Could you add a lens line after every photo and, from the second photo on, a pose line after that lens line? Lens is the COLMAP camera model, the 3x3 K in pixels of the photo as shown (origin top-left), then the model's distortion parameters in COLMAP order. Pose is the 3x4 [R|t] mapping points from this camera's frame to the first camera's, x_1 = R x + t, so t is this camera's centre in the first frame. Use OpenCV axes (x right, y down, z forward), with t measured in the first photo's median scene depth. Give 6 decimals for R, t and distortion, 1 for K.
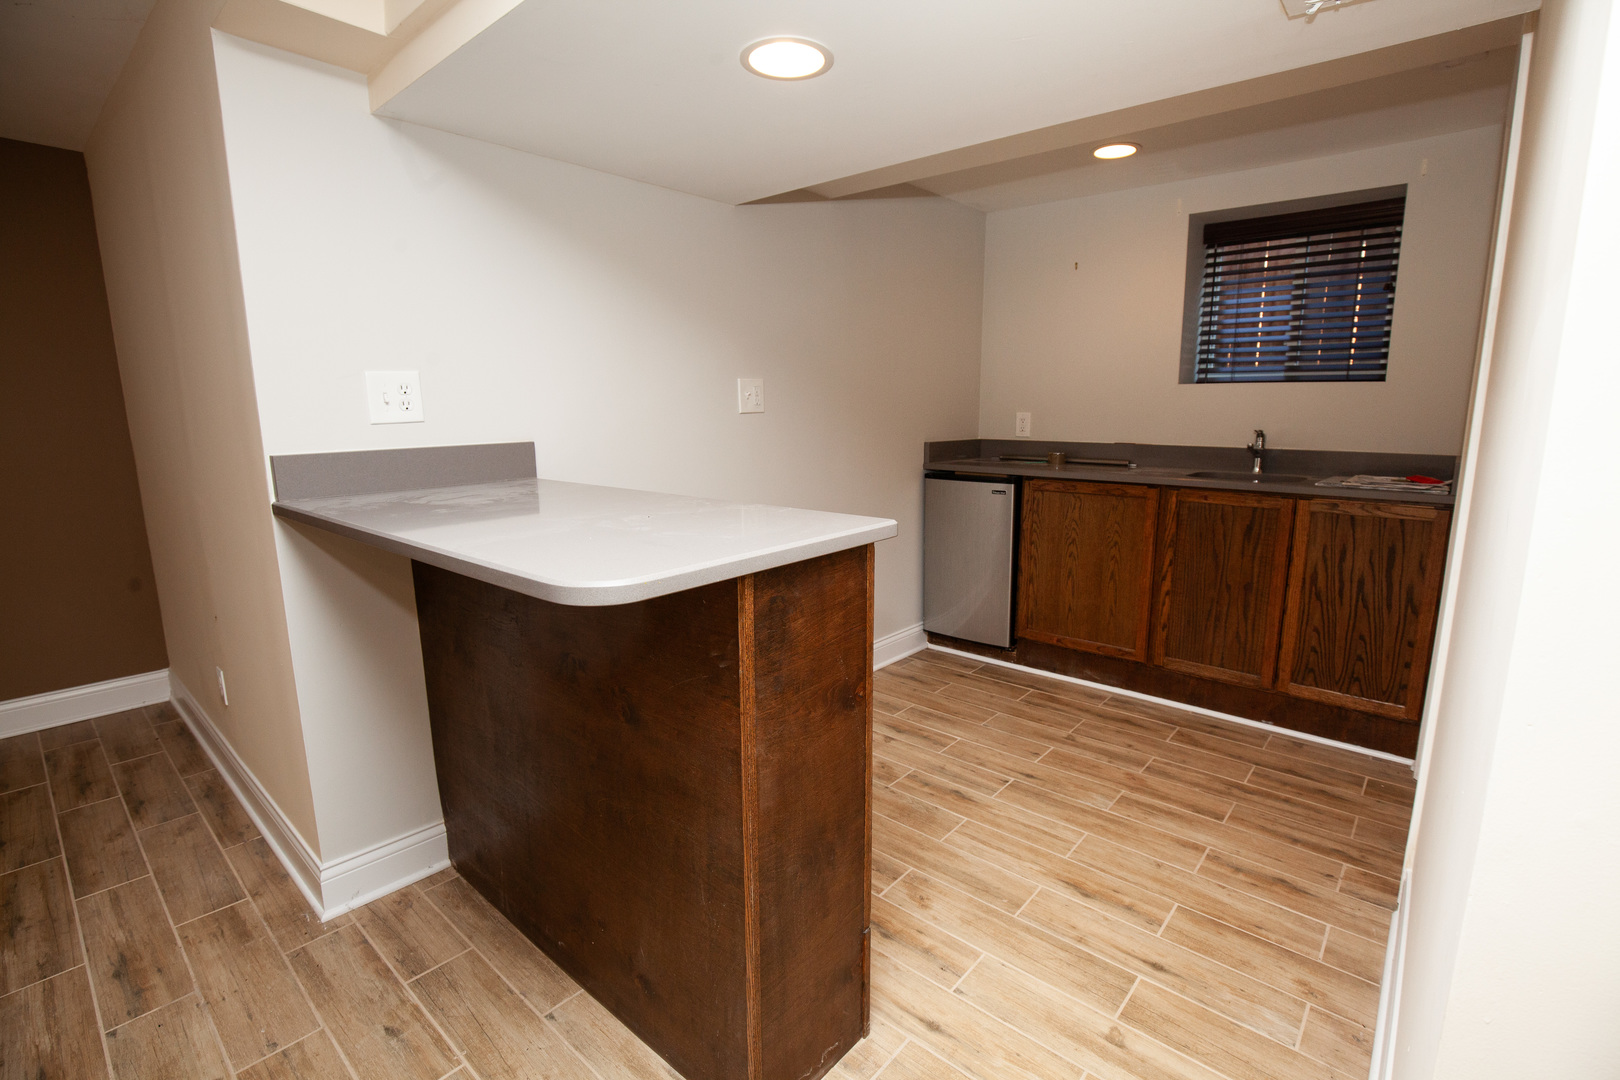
lens RADIAL K [[724.2, 0, 810.0], [0, 724.2, 540.0], [0, 0, 1]] dist [-0.033659, 0.000368]
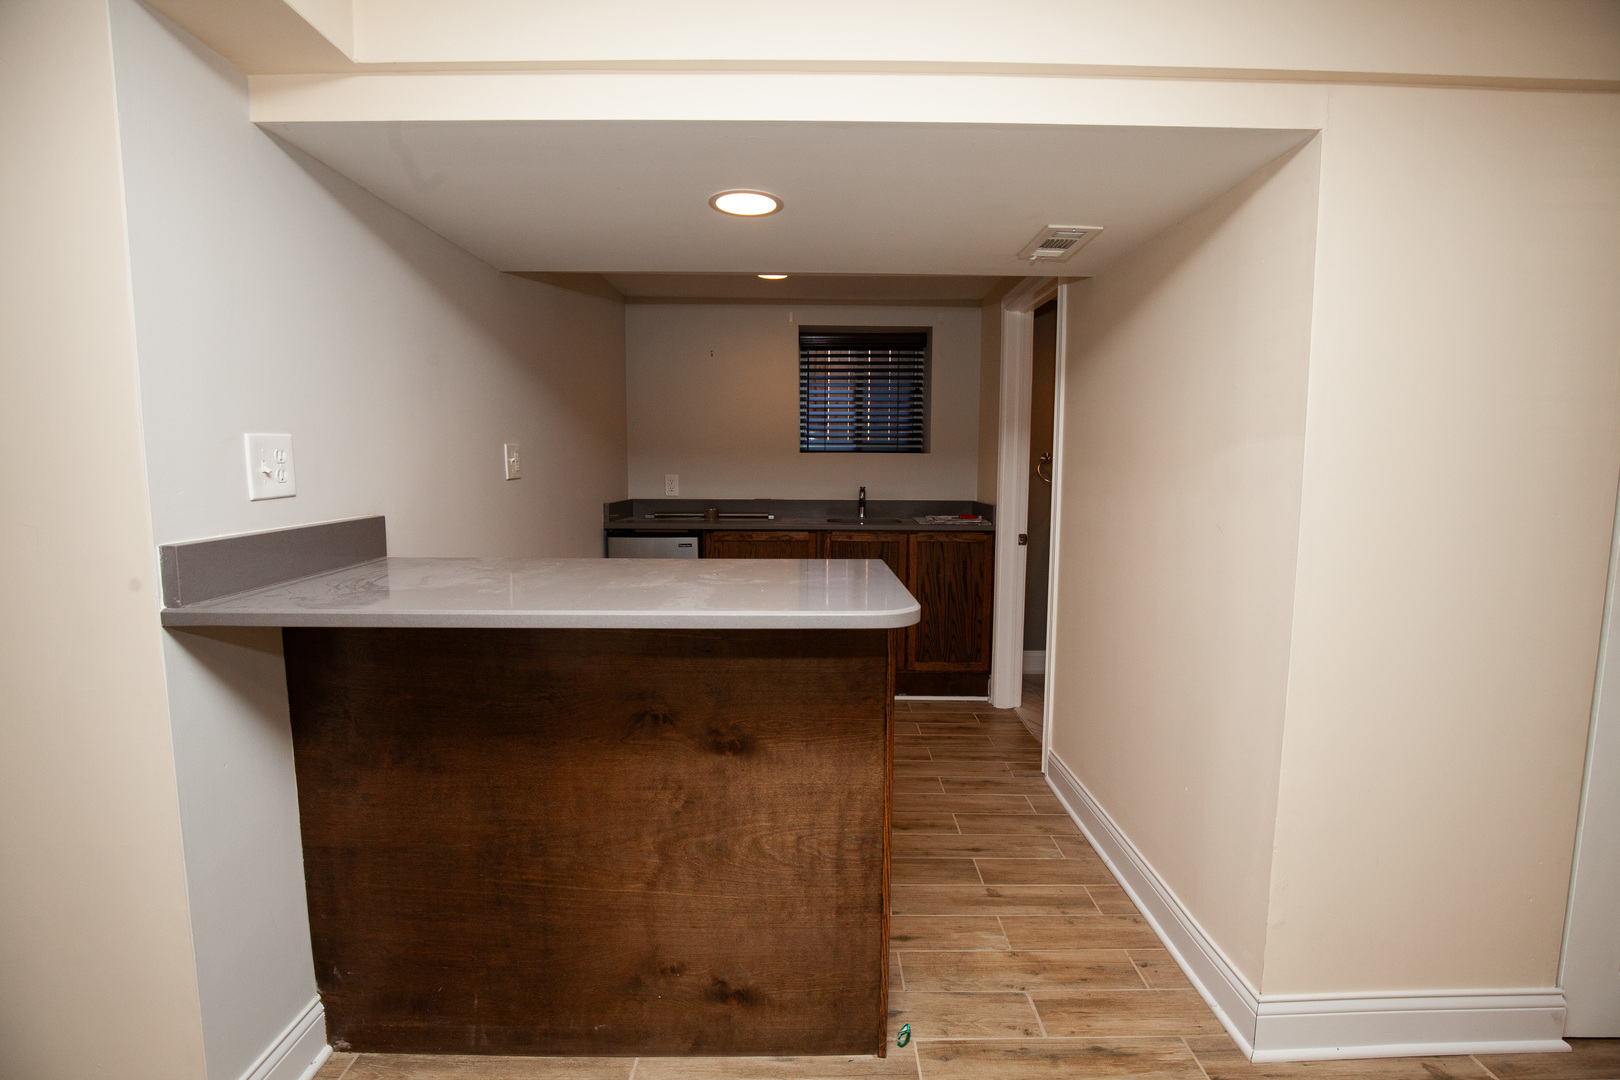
lens RADIAL K [[724.2, 0, 810.0], [0, 724.2, 540.0], [0, 0, 1]] dist [-0.033659, 0.000368]
pose [[0.760148, -0.061826, 0.646802, -0.446030], [0.112054, 0.993022, -0.036770, -0.014278], [-0.640015, 0.100427, 0.761771, 0.010490]]
